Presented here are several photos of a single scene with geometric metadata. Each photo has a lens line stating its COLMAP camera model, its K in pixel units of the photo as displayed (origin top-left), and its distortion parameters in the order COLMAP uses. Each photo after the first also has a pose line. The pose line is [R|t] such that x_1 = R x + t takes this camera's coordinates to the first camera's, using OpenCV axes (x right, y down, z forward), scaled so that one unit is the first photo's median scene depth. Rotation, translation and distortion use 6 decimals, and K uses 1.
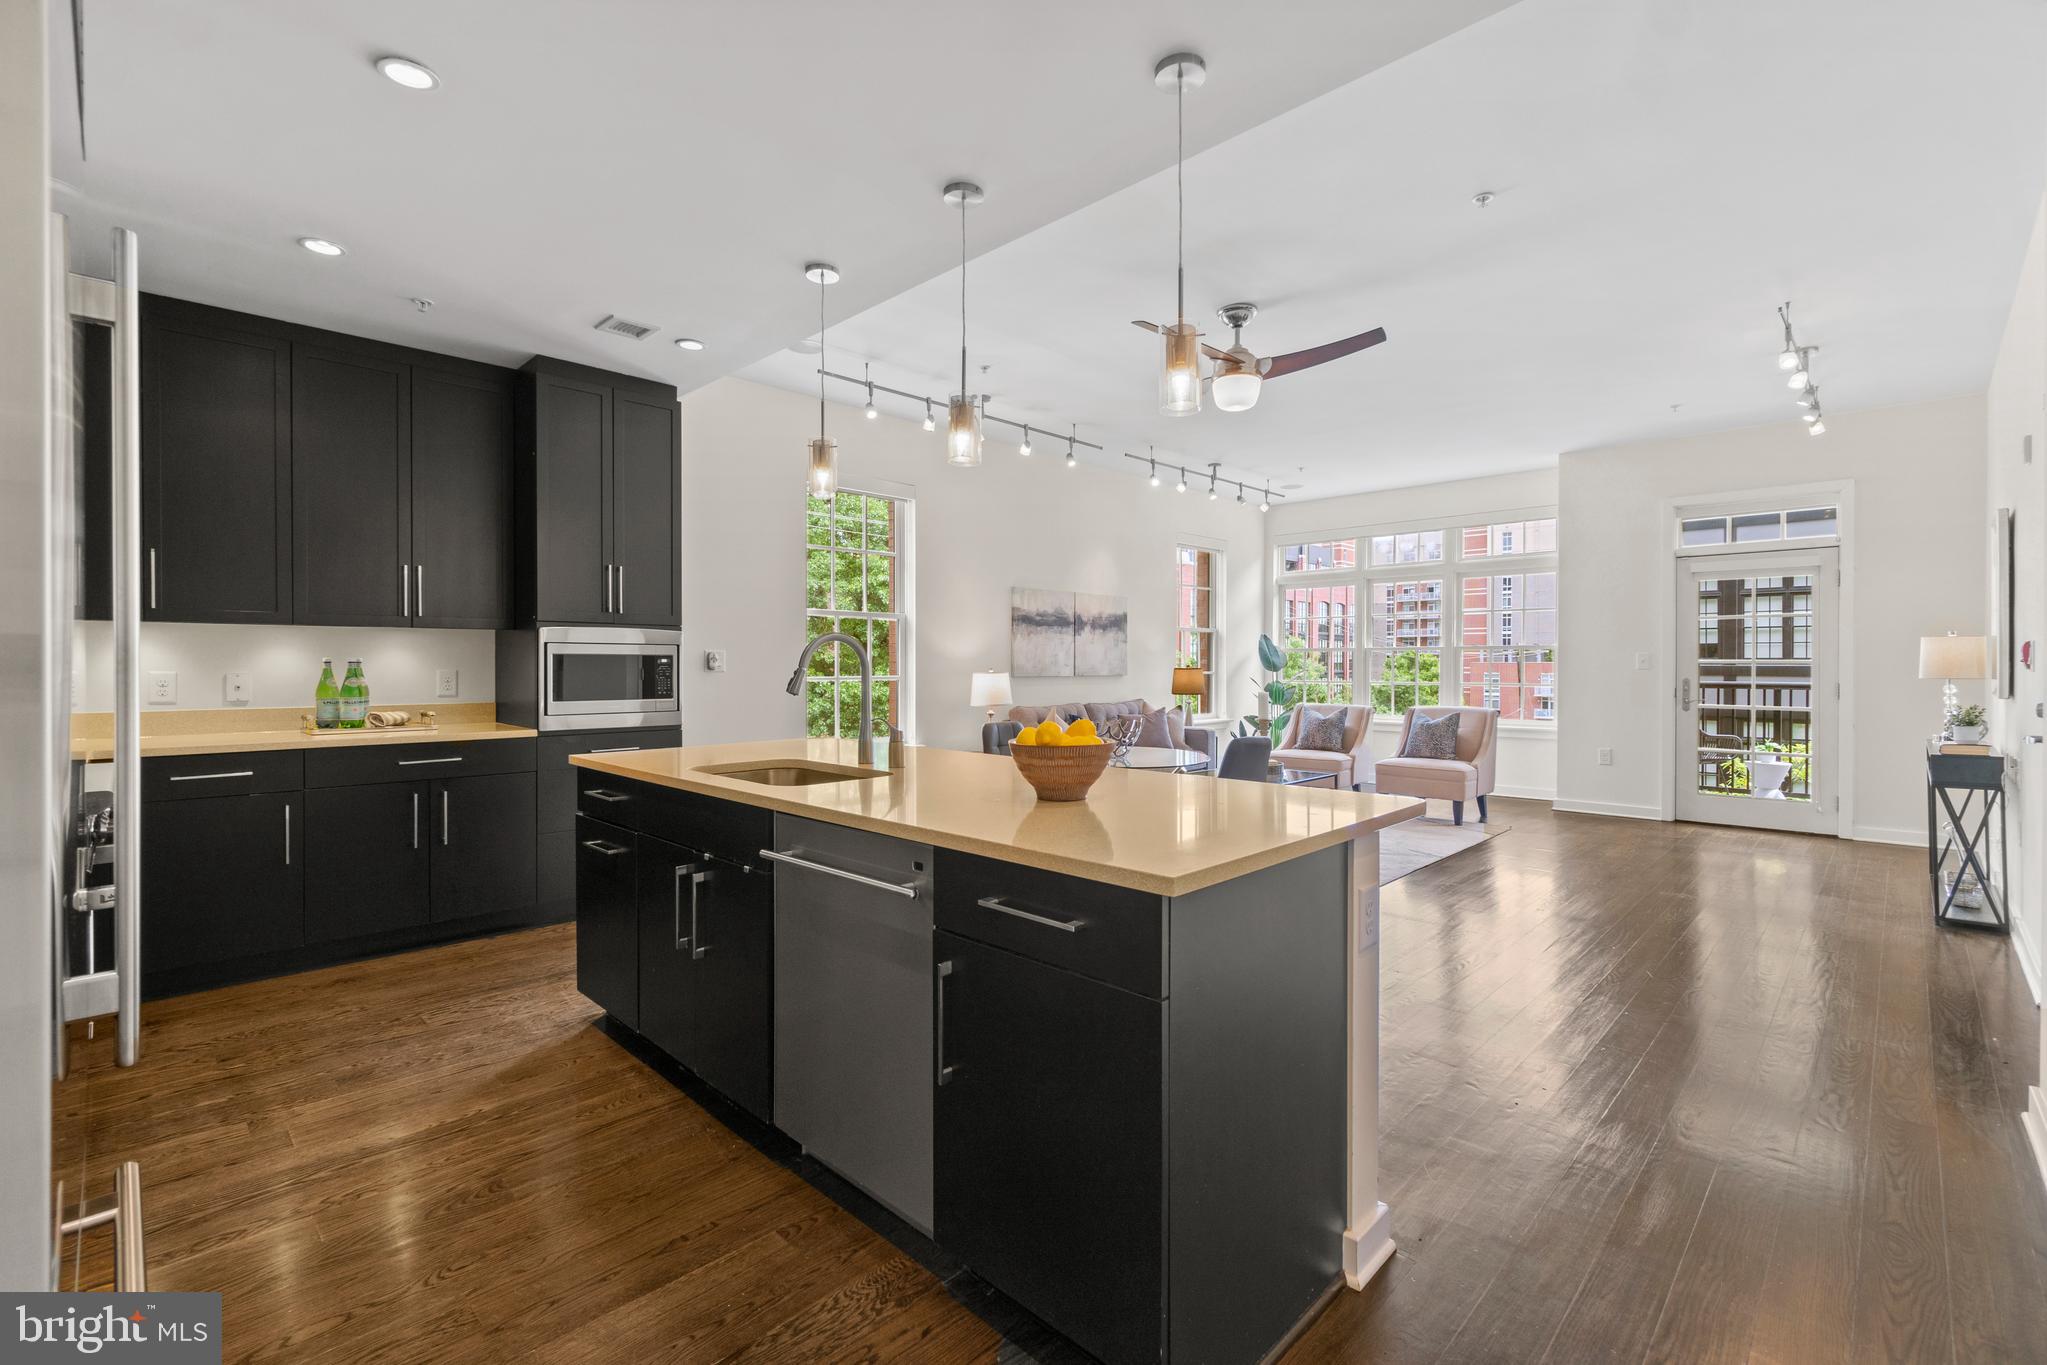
lens RADIAL K [[902.4, 0, 1009.7], [0, 902.4, 679.0], [0, 0, 1]] dist [0.001050, 0.000080]
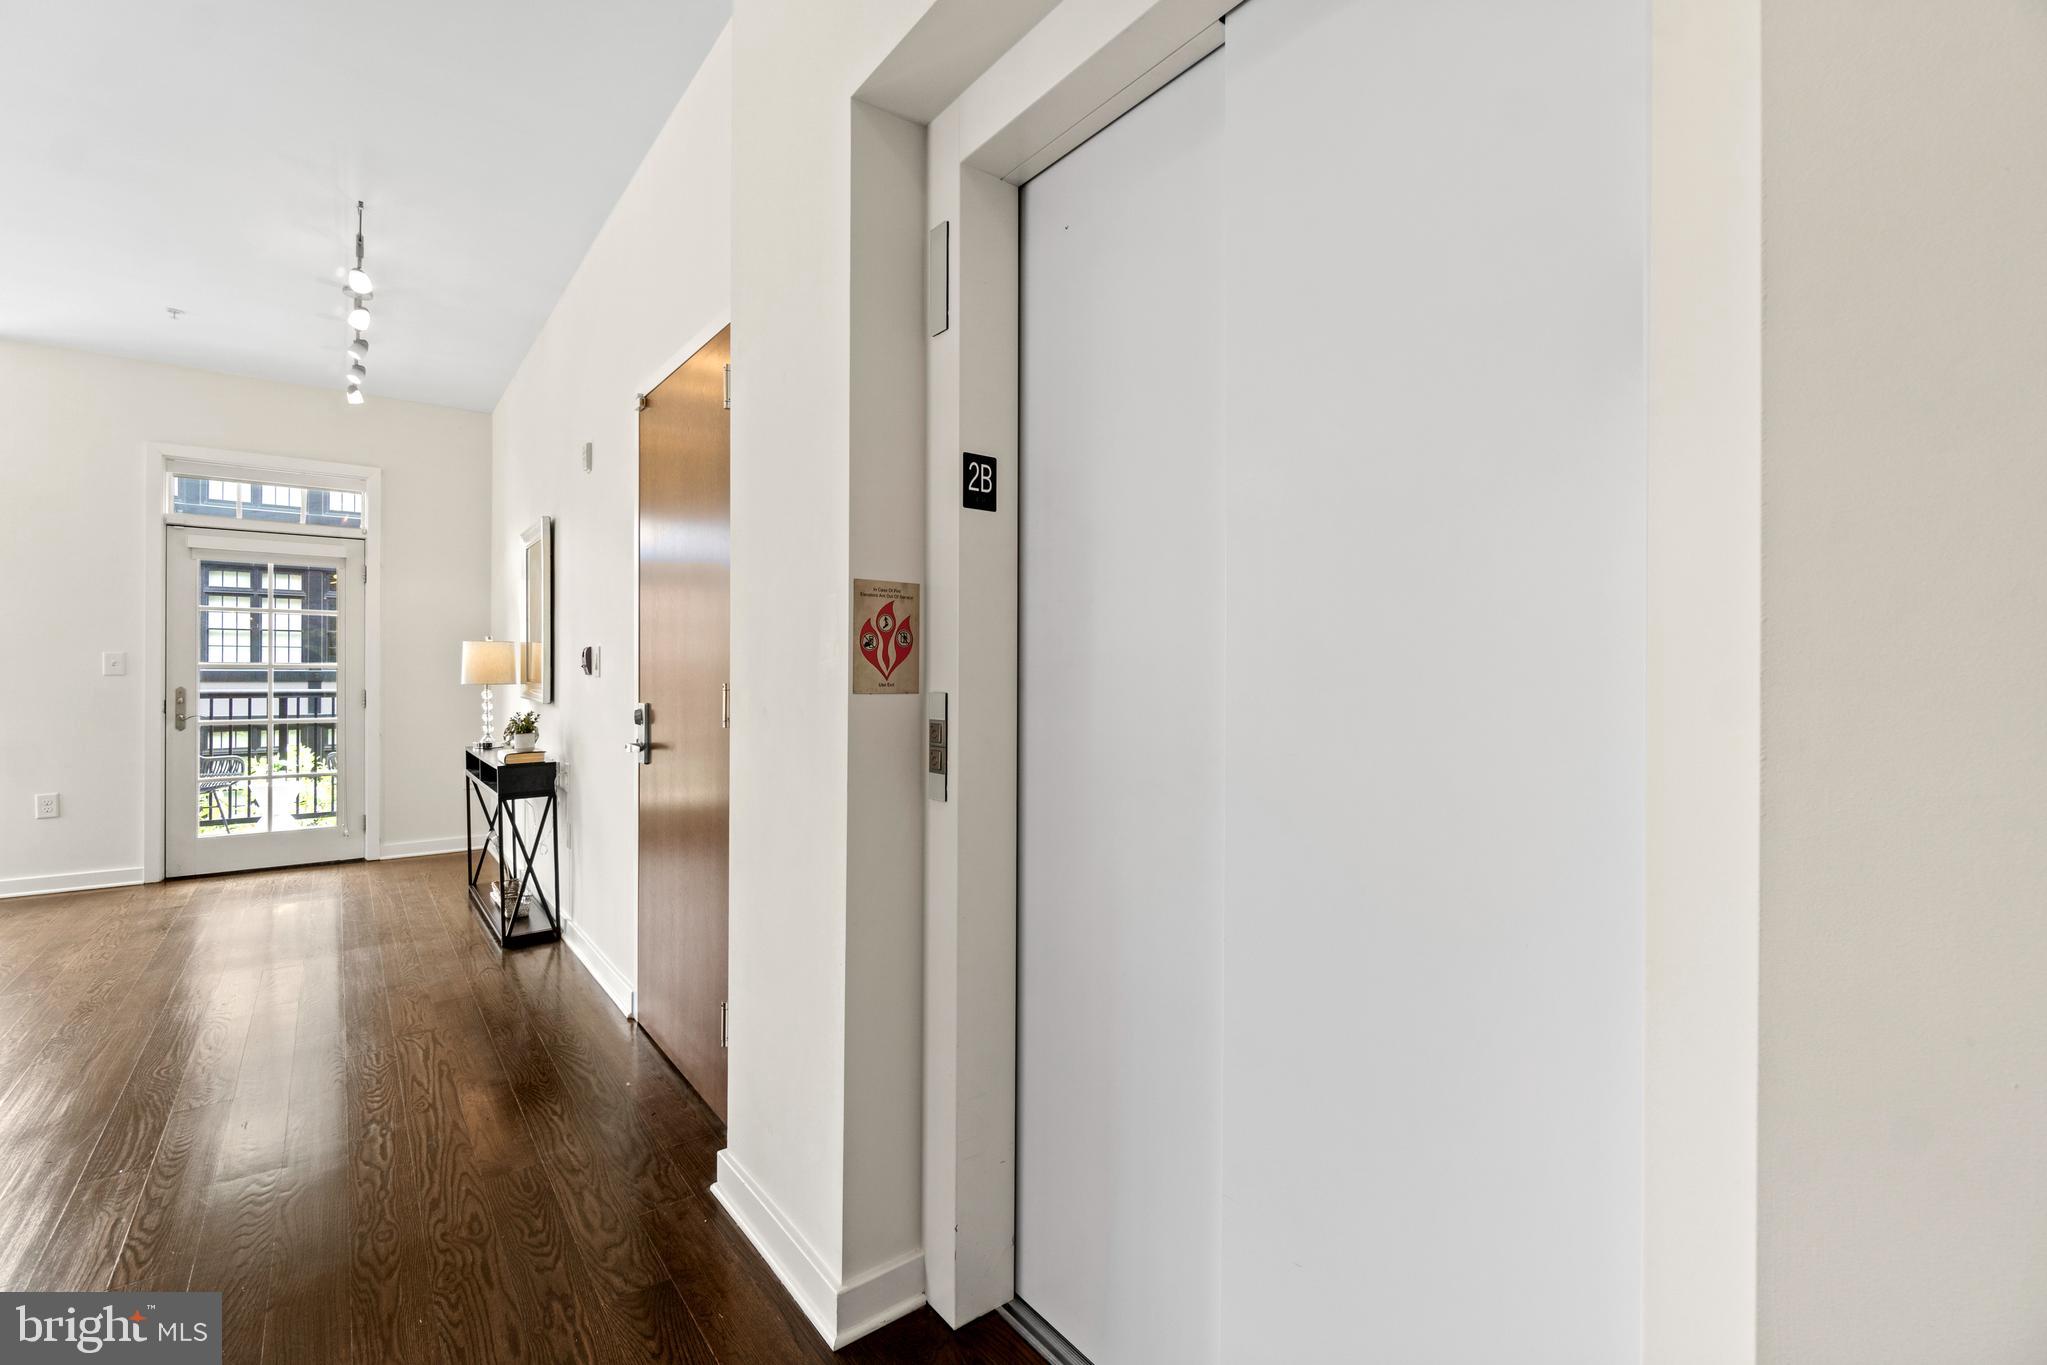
lens RADIAL K [[889.7, 0, 1013.4], [0, 889.7, 663.2], [0, 0, 1]] dist [-0.004197, 0.001324]
pose [[0.136855, 0.008219, 0.990557, 0.104478], [0.013831, 0.999852, -0.010207, -0.003318], [-0.990495, 0.015097, 0.136721, 0.197862]]
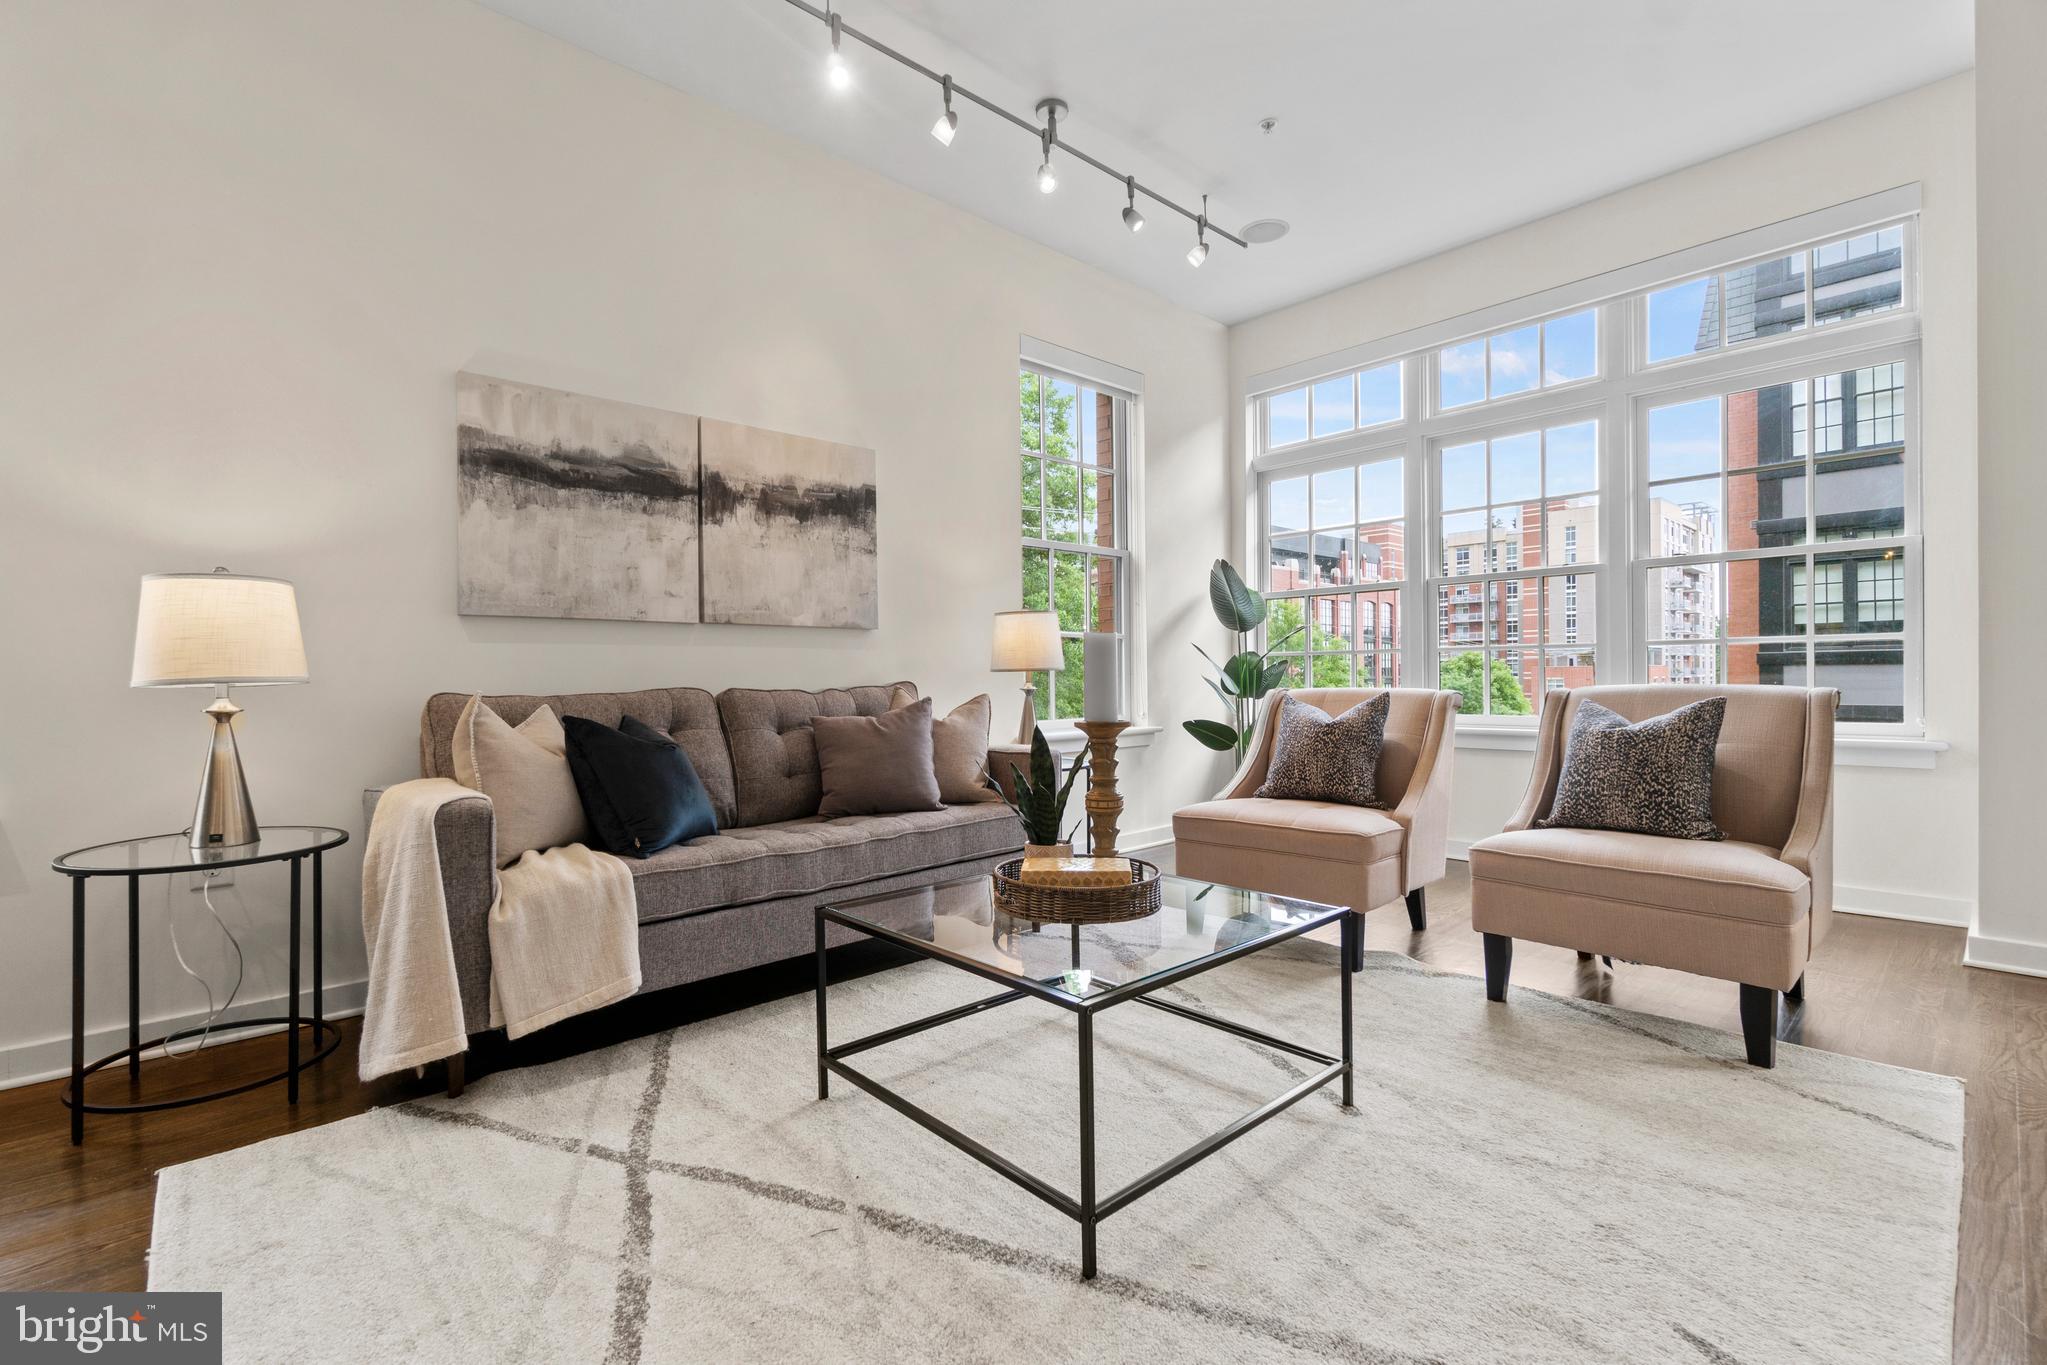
lens RADIAL K [[908.5, 0, 1006.1], [0, 908.5, 689.1], [0, 0, 1]] dist [-0.004864, -0.000114]
pose [[0.998716, -0.012092, -0.049188, 0.239854], [0.011885, 0.999919, -0.004493, 0.031427], [0.049238, 0.003903, 0.998779, 0.630167]]
